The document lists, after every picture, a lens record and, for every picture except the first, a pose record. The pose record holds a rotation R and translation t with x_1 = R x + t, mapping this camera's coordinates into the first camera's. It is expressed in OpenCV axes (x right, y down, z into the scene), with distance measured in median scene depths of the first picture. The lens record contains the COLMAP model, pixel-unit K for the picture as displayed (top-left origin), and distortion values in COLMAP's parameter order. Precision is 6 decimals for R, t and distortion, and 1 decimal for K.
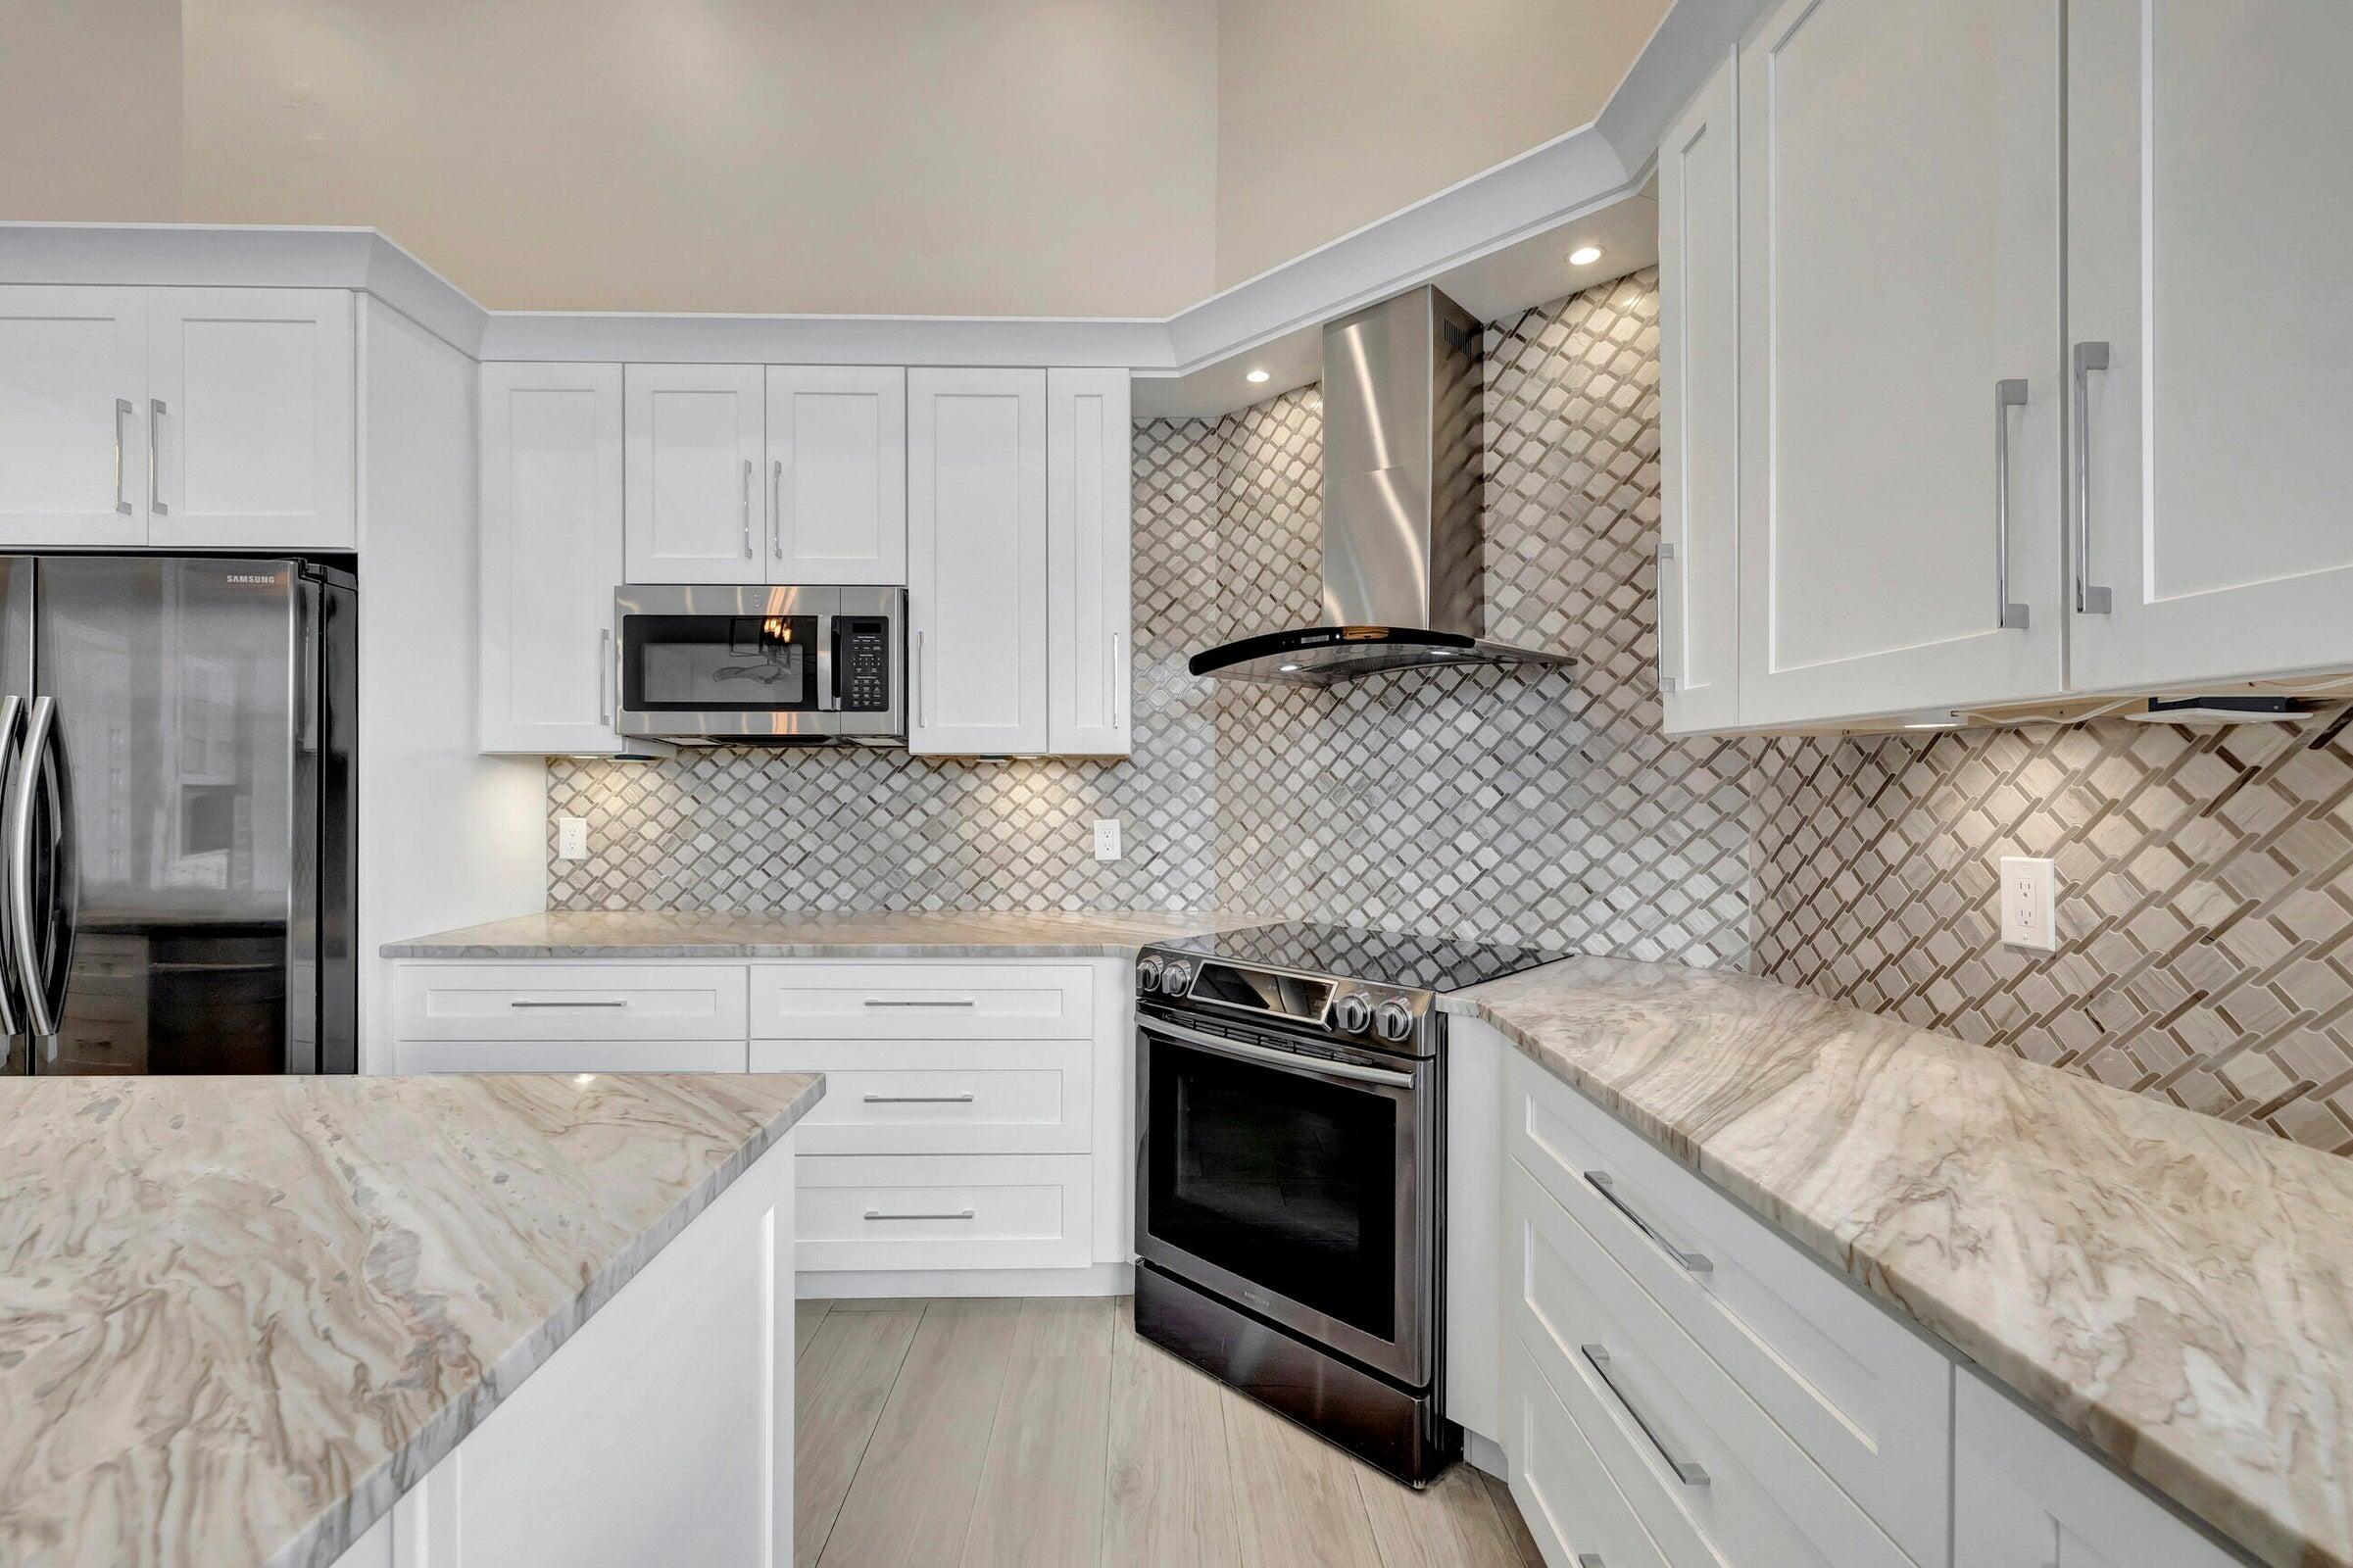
lens RADIAL K [[986.6, 0, 1173.3], [0, 986.6, 787.7], [0, 0, 1]] dist [-0.000926, 0.000027]
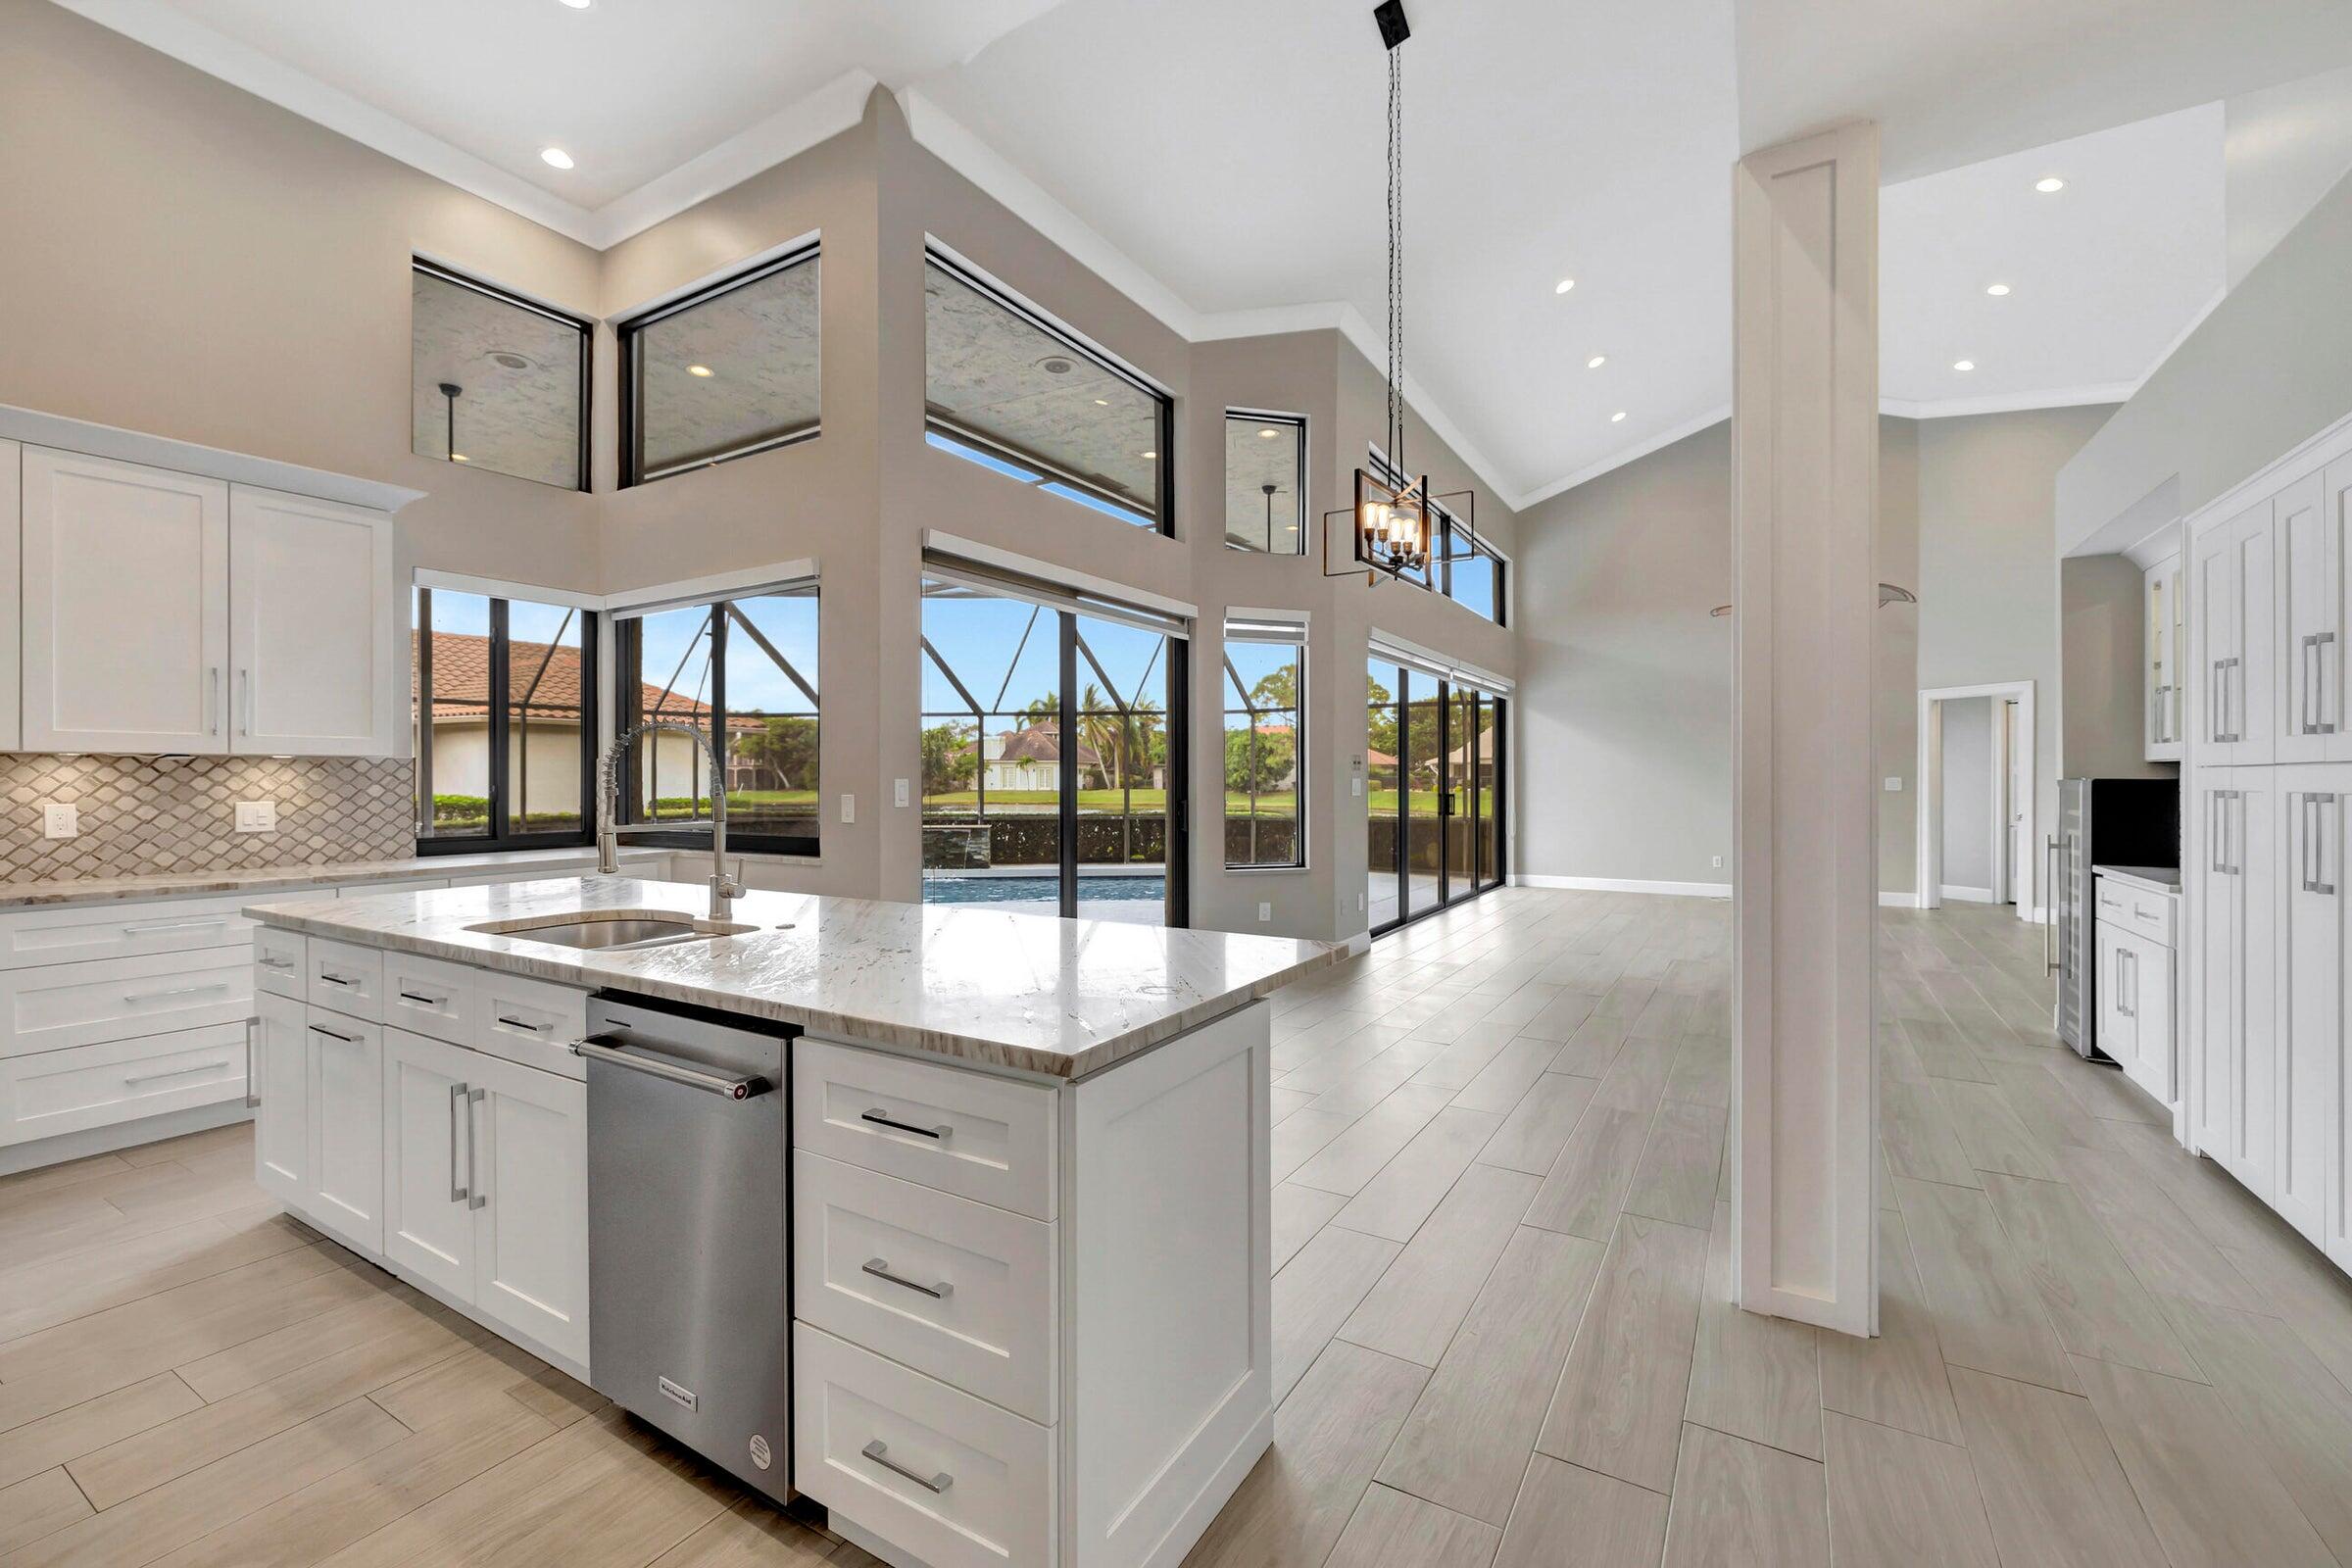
lens RADIAL K [[994.6, 0, 1177.3], [0, 994.6, 777.6], [0, 0, 1]] dist [0.000251, 0.000182]
pose [[-0.842238, -0.003395, 0.539095, -1.983524], [-0.002064, 0.999993, 0.003073, -0.009989], [-0.539102, 0.001475, -0.842239, 1.041499]]
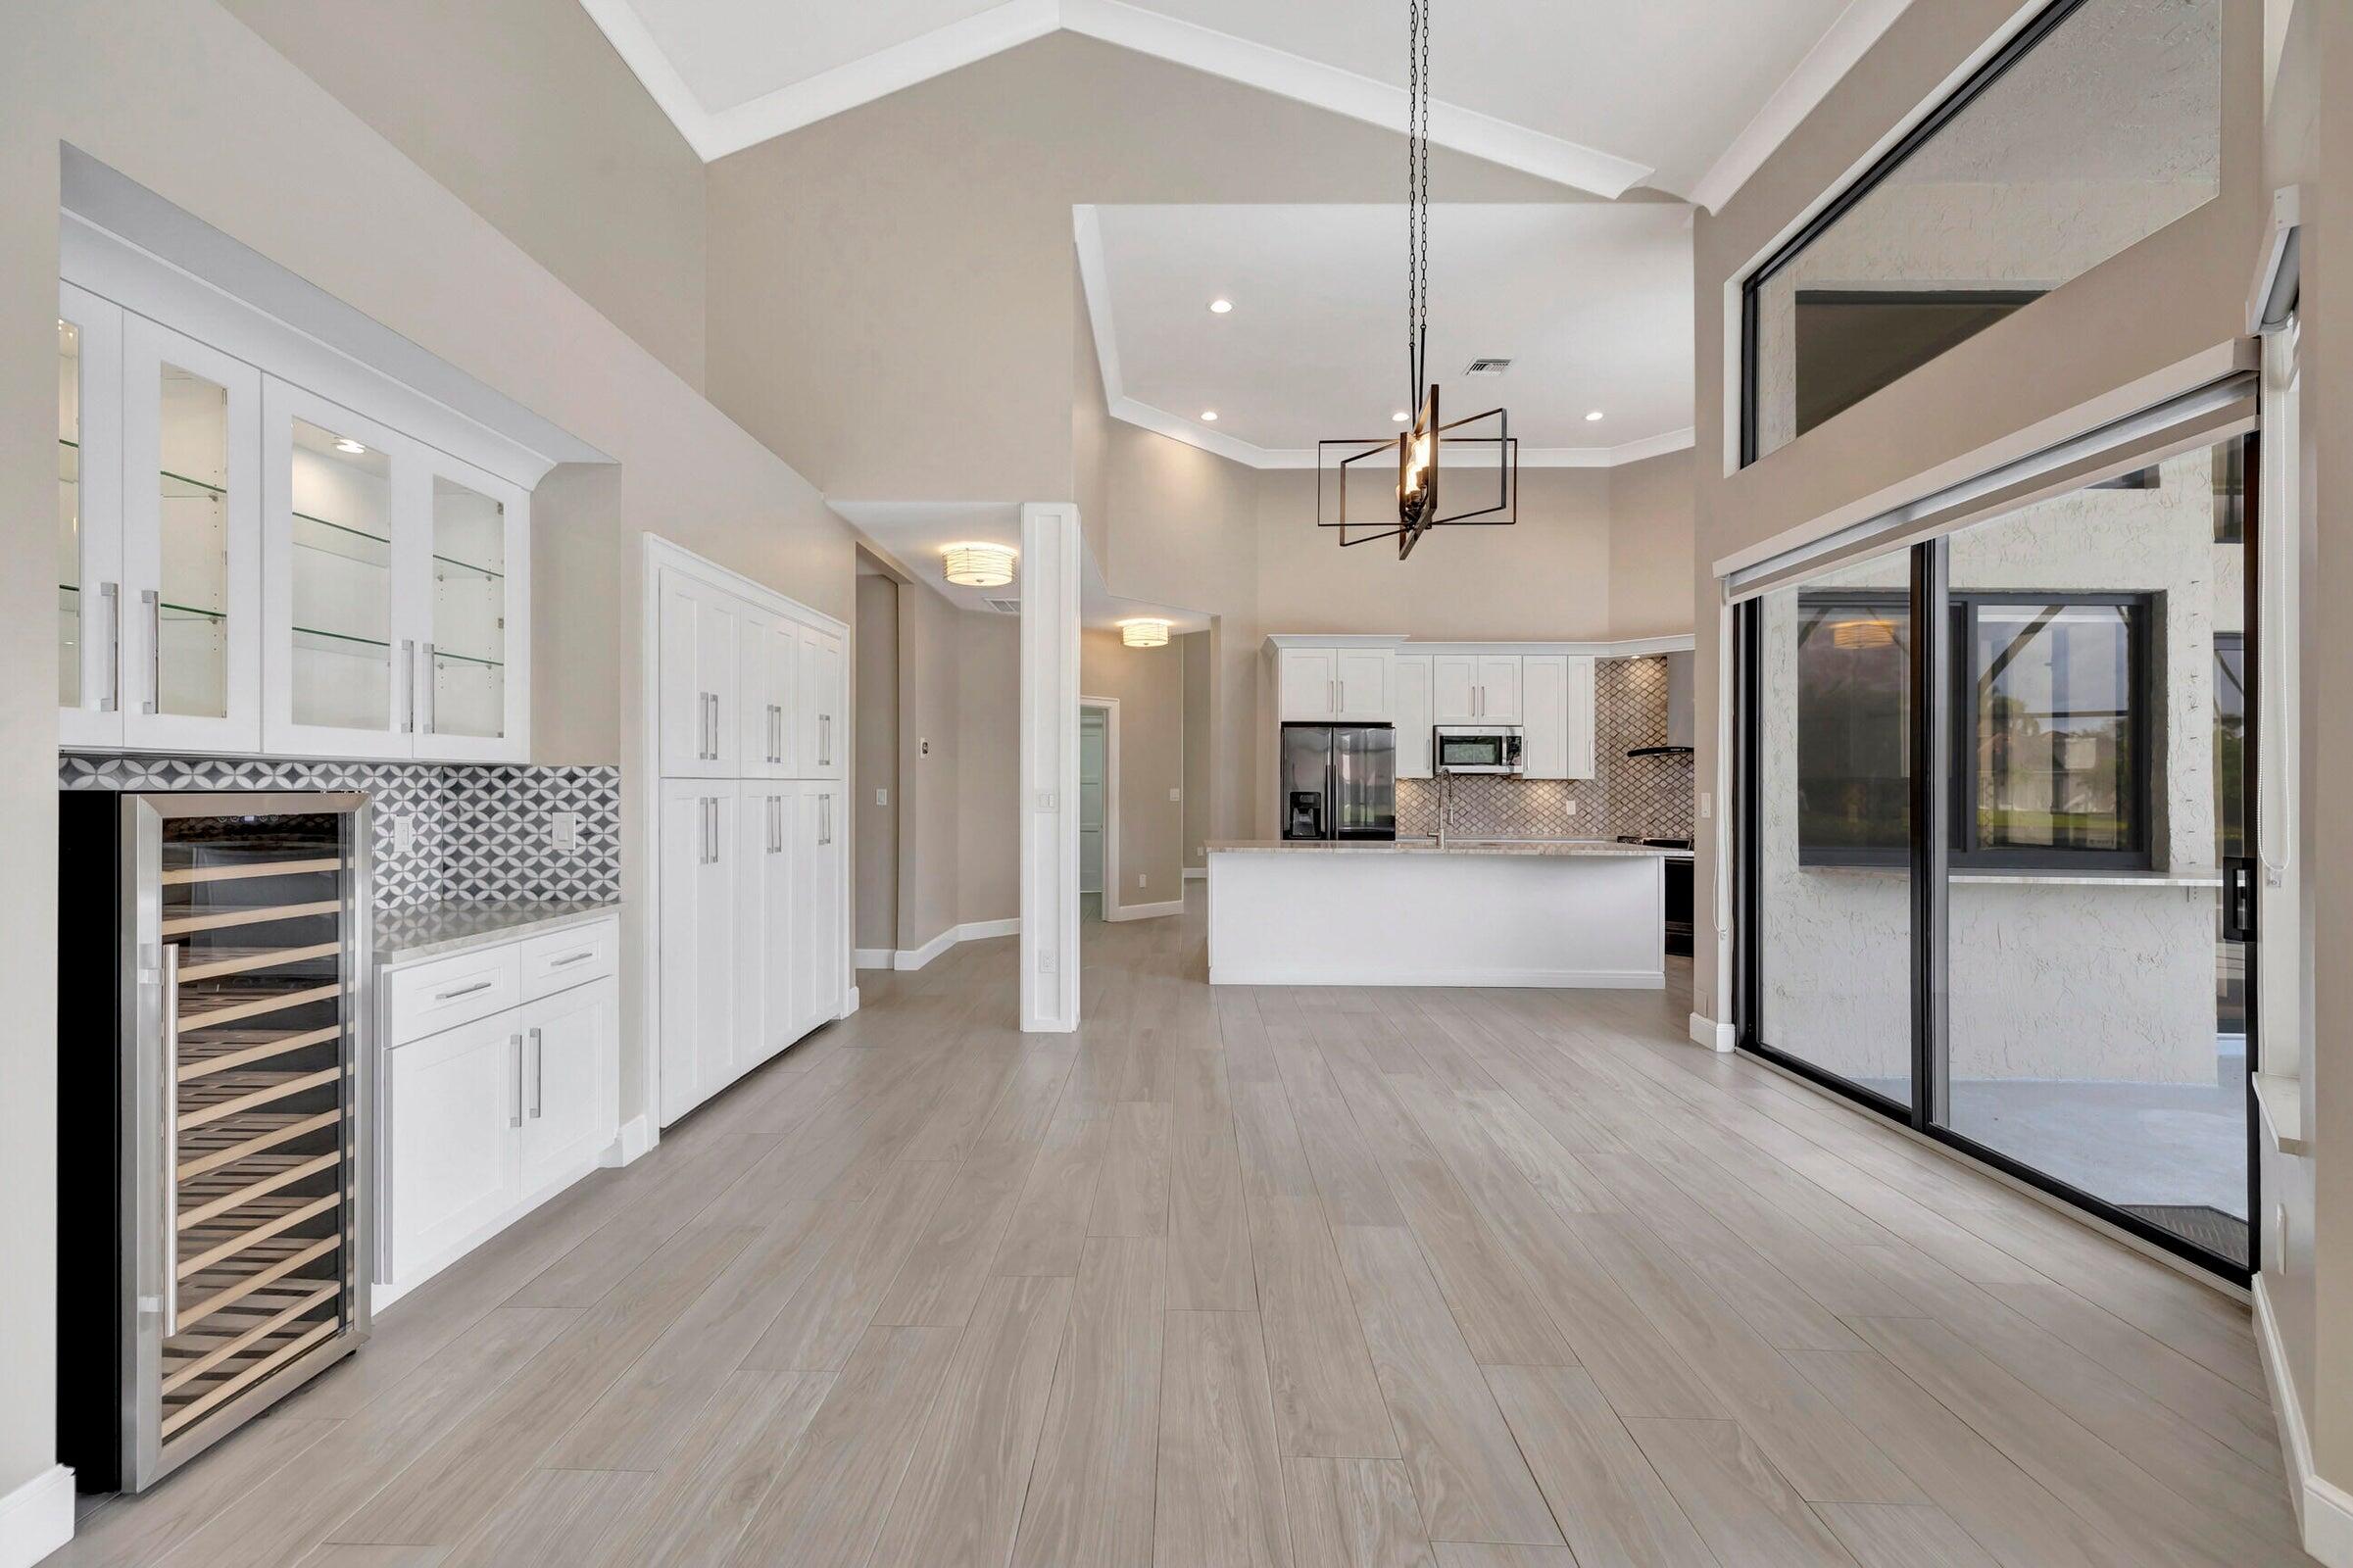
lens RADIAL K [[990.4, 0, 1164.2], [0, 990.4, 782.5], [0, 0, 1]] dist [-0.002347, -0.000194]
pose [[0.998794, 0.004296, -0.048911, -1.551341], [-0.004533, 0.999979, -0.004731, -0.002630], [0.048889, 0.004947, 0.998792, -2.721116]]
